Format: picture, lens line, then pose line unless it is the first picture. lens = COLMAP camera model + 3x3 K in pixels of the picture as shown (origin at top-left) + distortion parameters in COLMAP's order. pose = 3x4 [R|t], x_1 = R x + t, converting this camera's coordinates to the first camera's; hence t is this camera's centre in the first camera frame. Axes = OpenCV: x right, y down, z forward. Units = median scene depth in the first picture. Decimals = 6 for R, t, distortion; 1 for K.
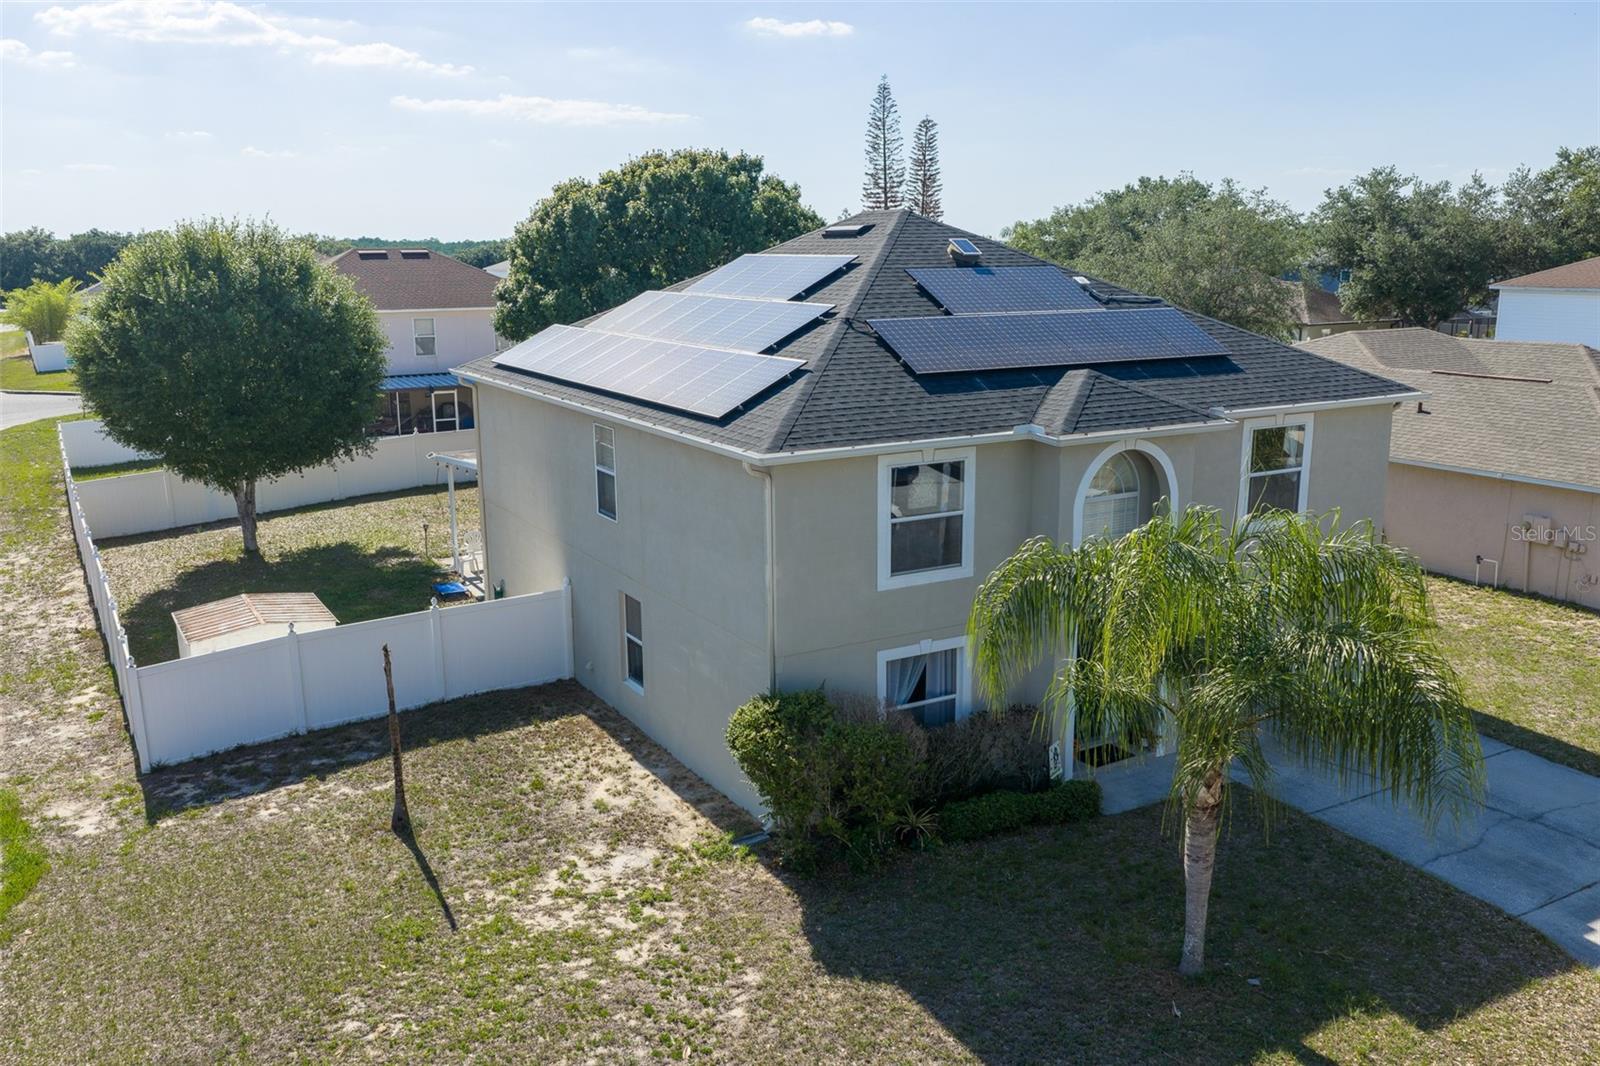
lens RADIAL K [[1329.7, 0, 800.0], [0, 1329.7, 533.0], [0, 0, 1]] dist [0.007836, -0.002460]
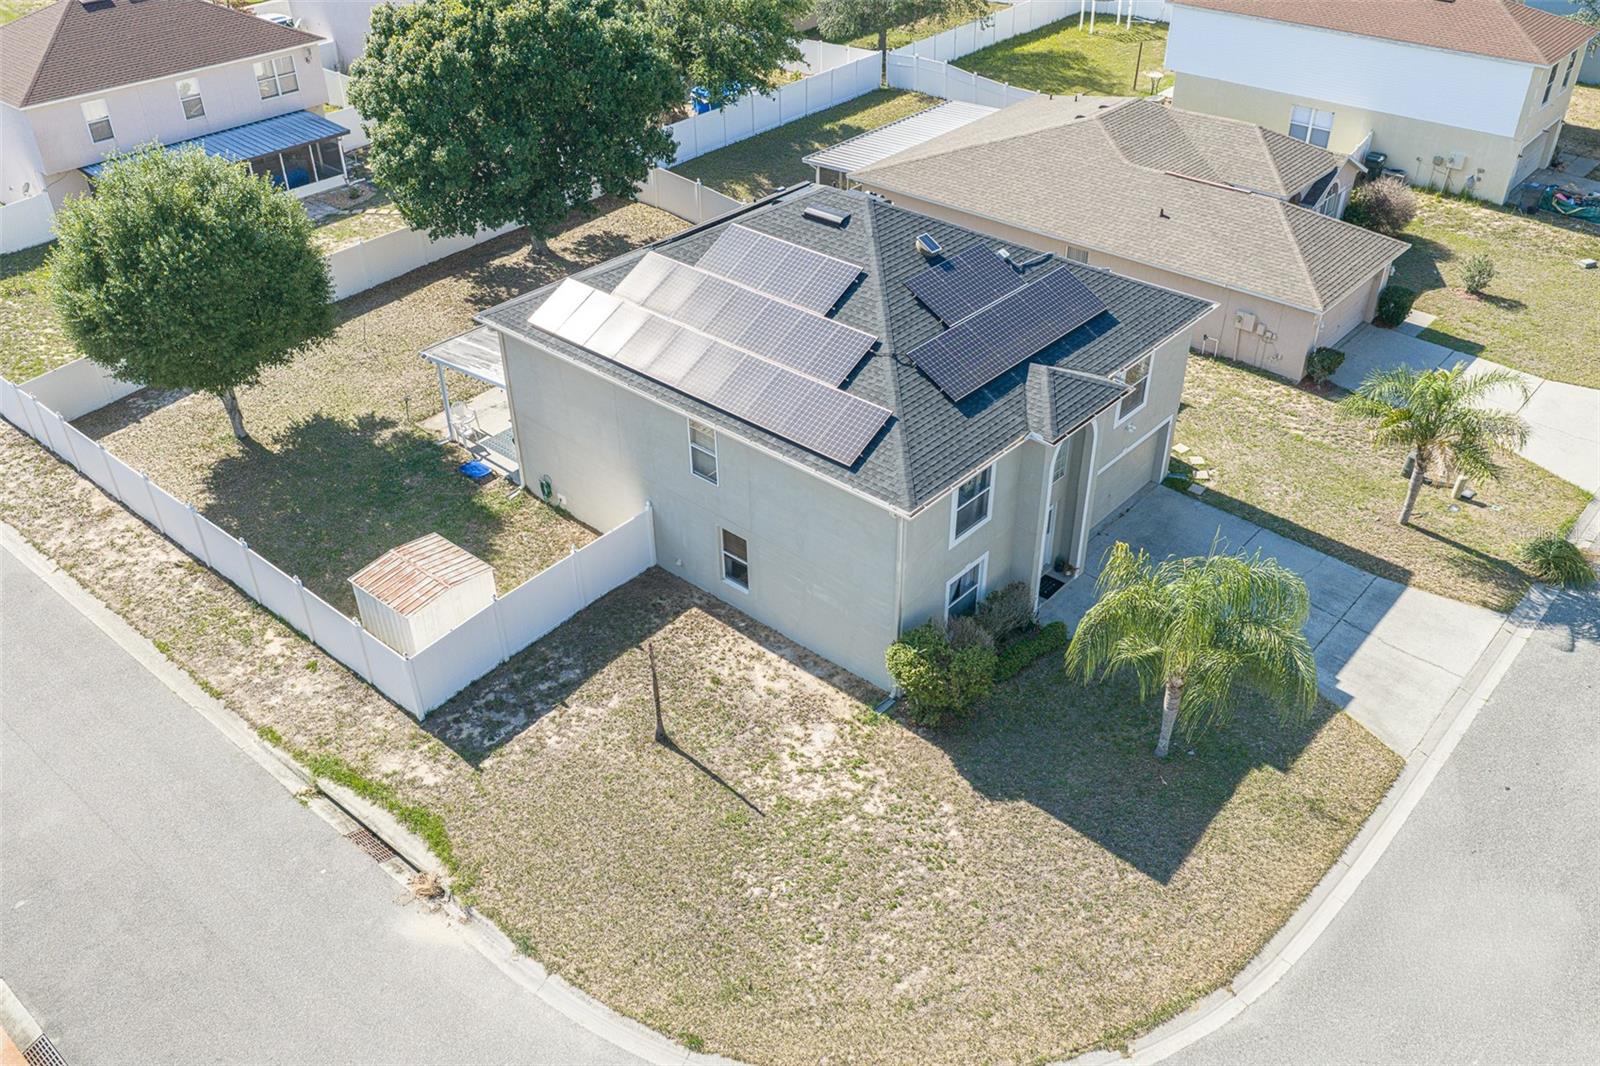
lens RADIAL K [[1324.7, 0, 800.0], [0, 1324.7, 533.0], [0, 0, 1]] dist [0.022608, -0.006298]
pose [[0.947795, -0.183535, 0.260768, -0.491313], [0.072731, 0.920627, 0.383609, -0.563897], [-0.310476, -0.344616, 0.885914, -0.325955]]
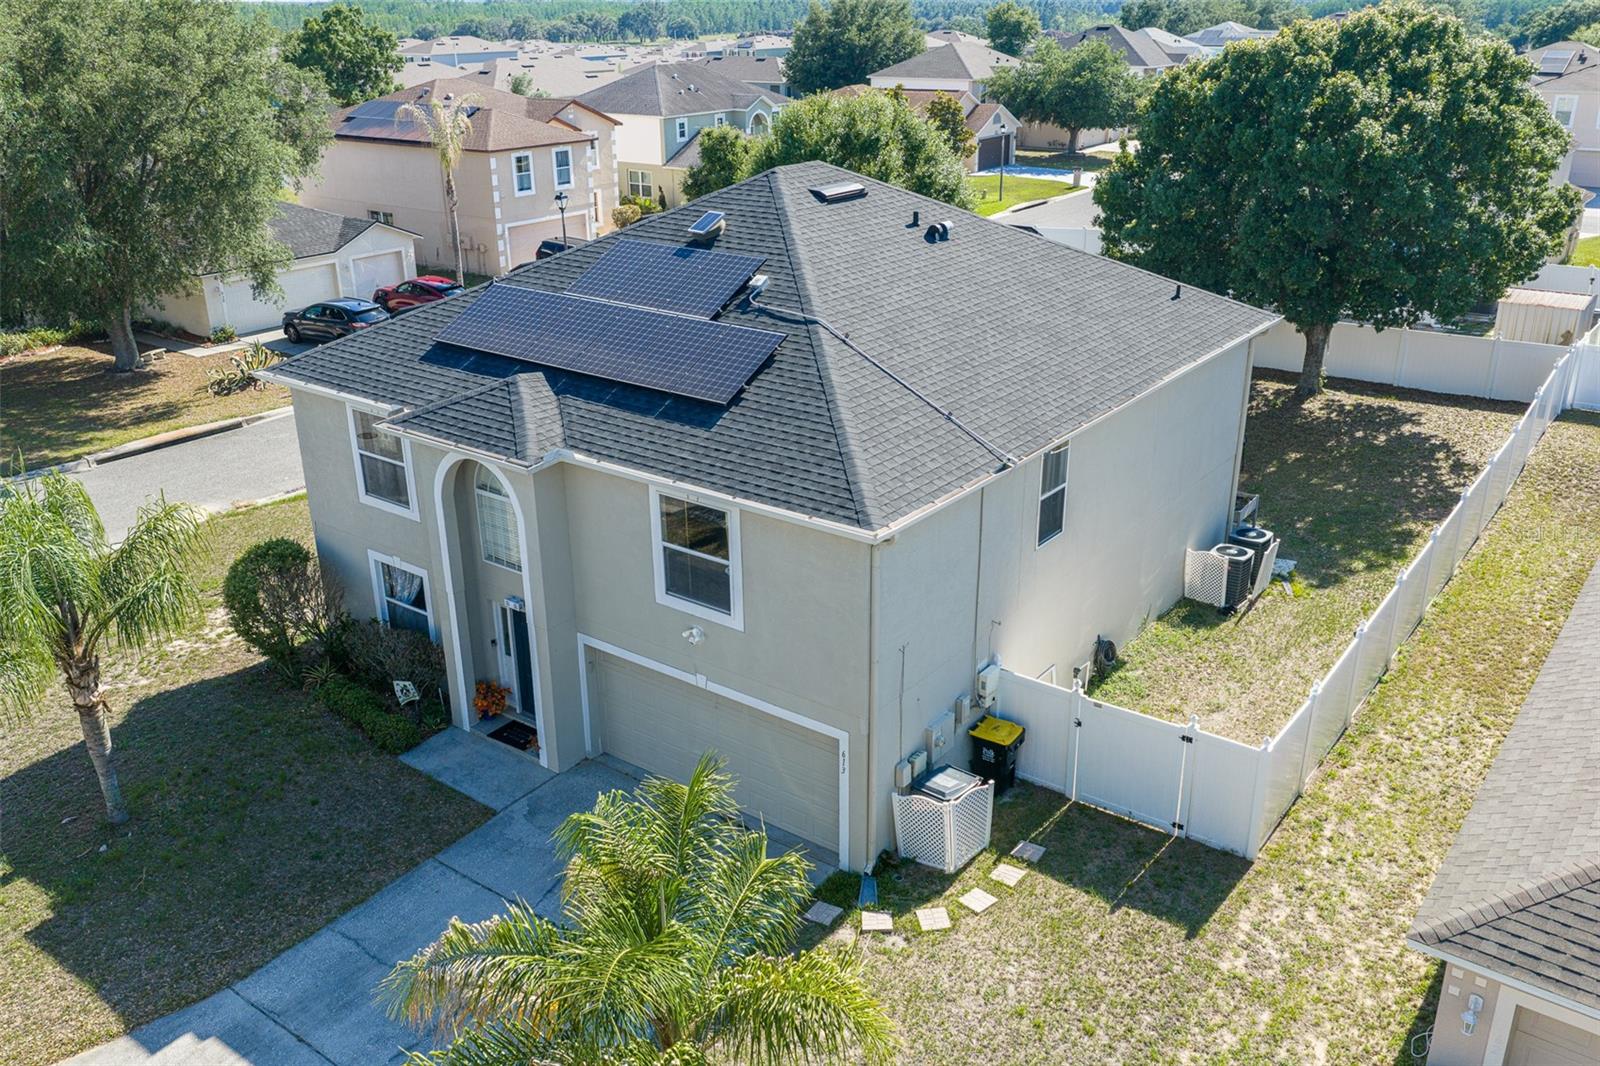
lens RADIAL K [[1329.7, 0, 800.0], [0, 1329.7, 533.0], [0, 0, 1]] dist [0.007836, -0.002460]
pose [[0.389090, 0.347007, -0.853344, 1.227347], [-0.189391, 0.936683, 0.294542, -0.356030], [0.901521, 0.047013, 0.430174, 0.787236]]
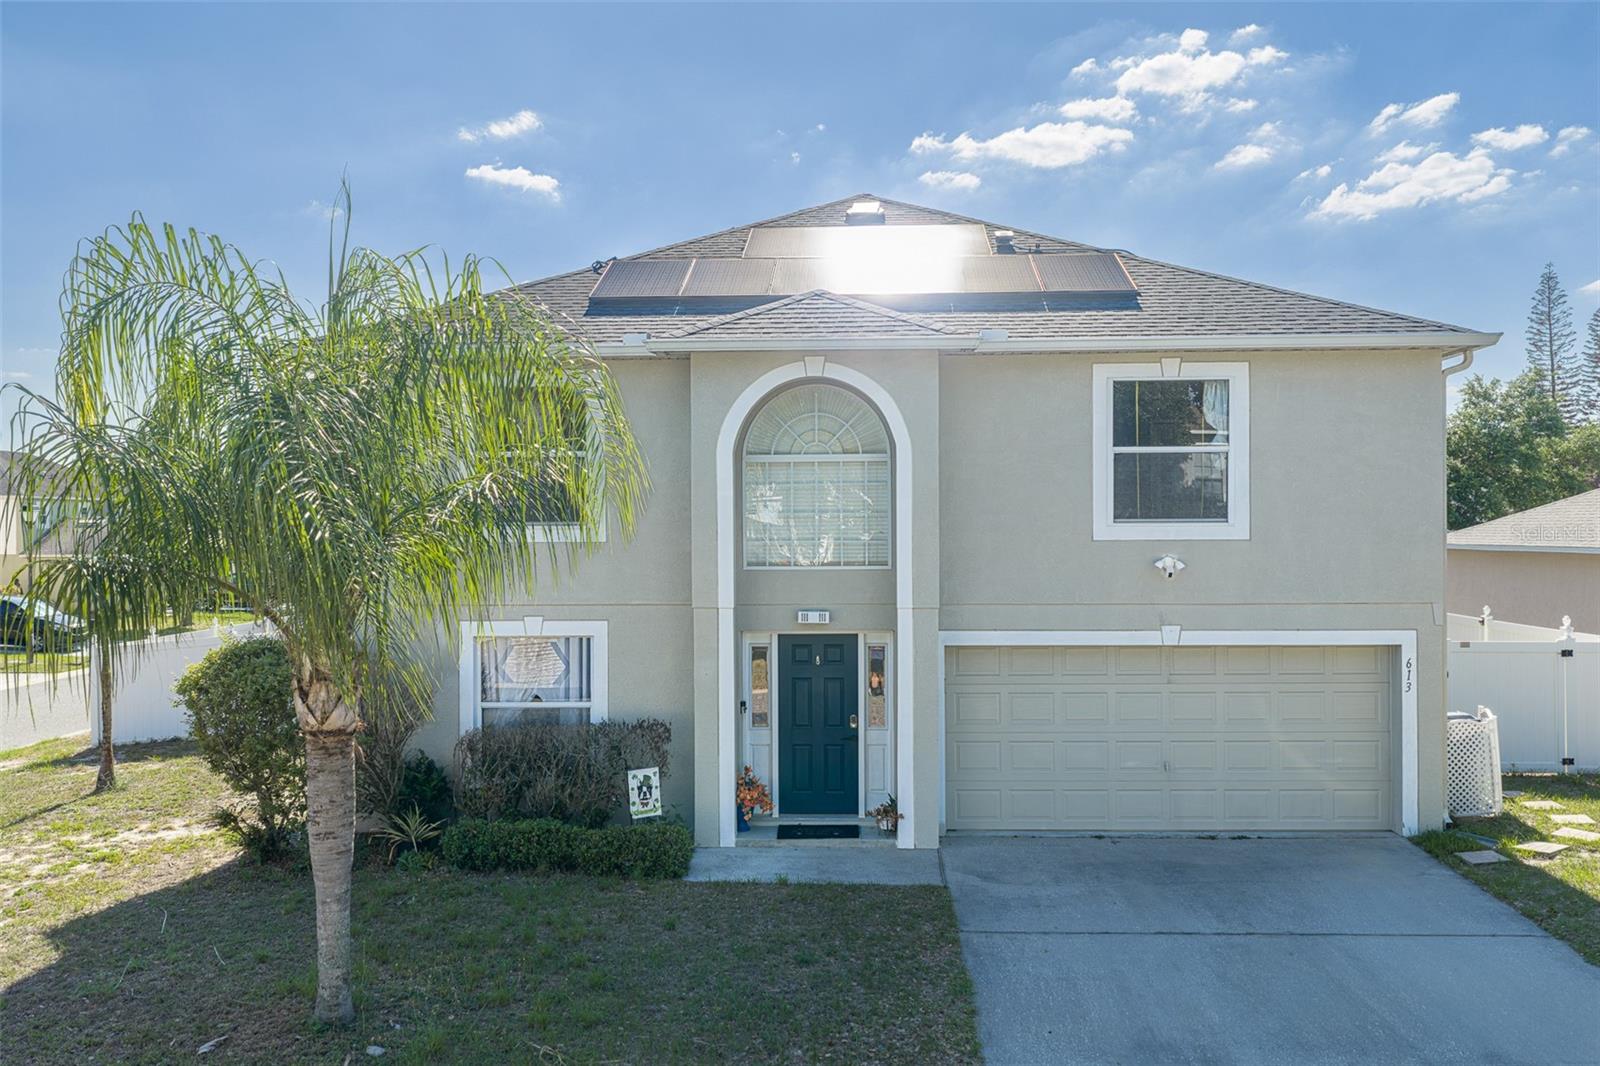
lens RADIAL K [[1324.7, 0, 800.0], [0, 1324.7, 533.0], [0, 0, 1]] dist [0.022608, -0.006298]
pose [[0.843508, 0.005707, -0.537086, 0.622934], [-0.115958, 0.978298, -0.171719, 0.143775], [0.524450, 0.207126, 0.825864, 0.418861]]
